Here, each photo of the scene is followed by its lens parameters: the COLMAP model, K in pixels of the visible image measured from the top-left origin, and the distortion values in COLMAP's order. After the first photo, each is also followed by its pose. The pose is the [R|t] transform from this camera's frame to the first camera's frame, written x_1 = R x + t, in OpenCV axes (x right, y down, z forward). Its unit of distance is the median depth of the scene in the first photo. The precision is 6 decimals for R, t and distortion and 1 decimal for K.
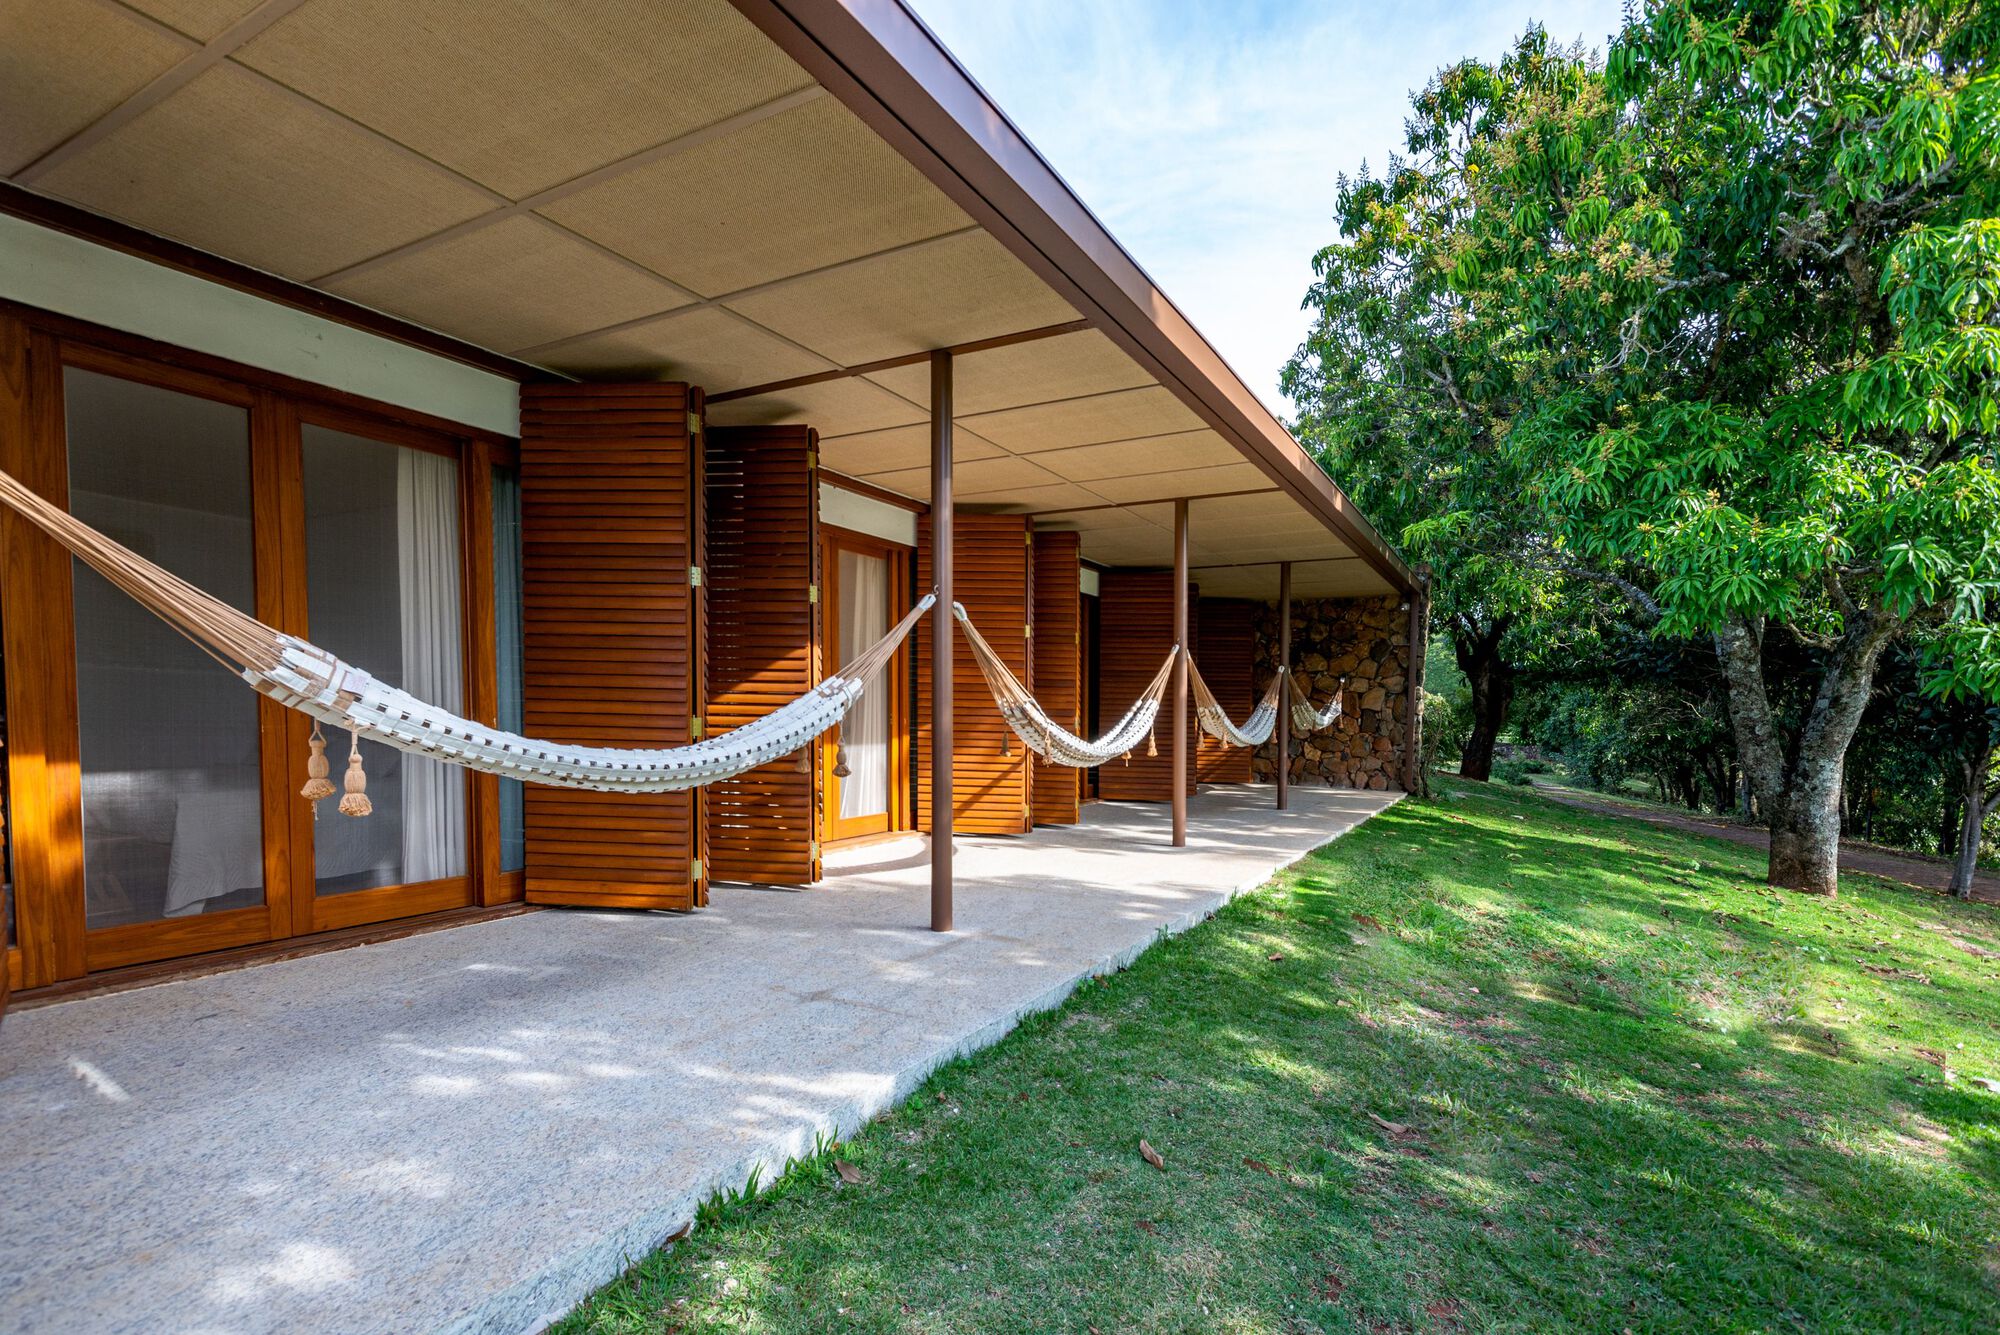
lens RADIAL K [[960.3, 0, 996.4], [0, 960.3, 770.9], [0, 0, 1]] dist [0.001912, -0.000514]
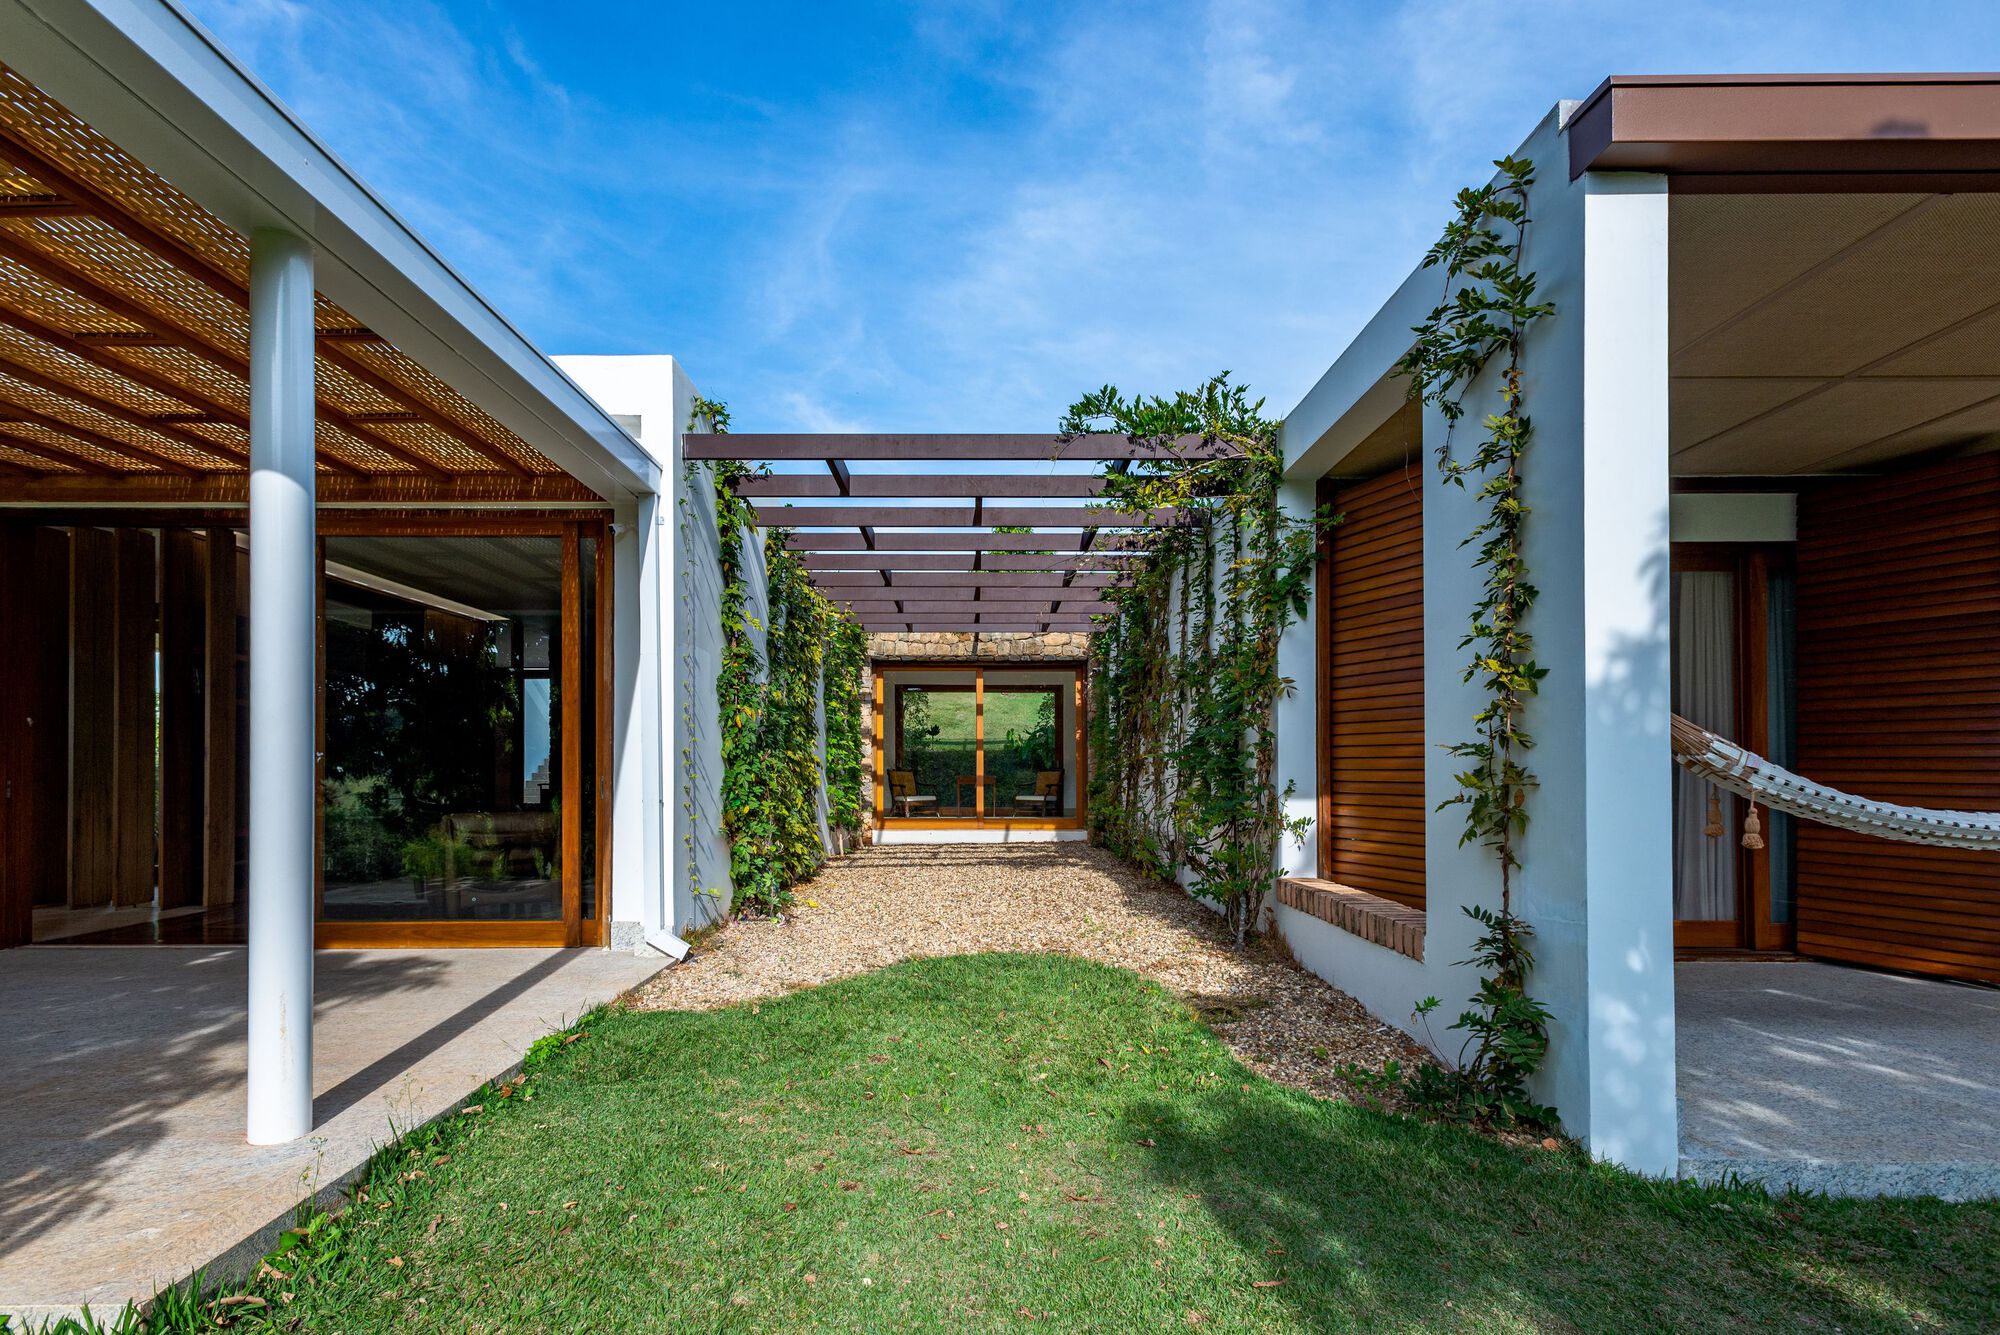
lens RADIAL K [[960.3, 0, 996.4], [0, 960.3, 770.9], [0, 0, 1]] dist [0.001912, -0.000514]
pose [[0.484079, -0.014363, -0.874907, 0.040720], [-0.051359, 0.997675, -0.044795, 0.025738], [0.873516, 0.066619, 0.482215, -0.376832]]
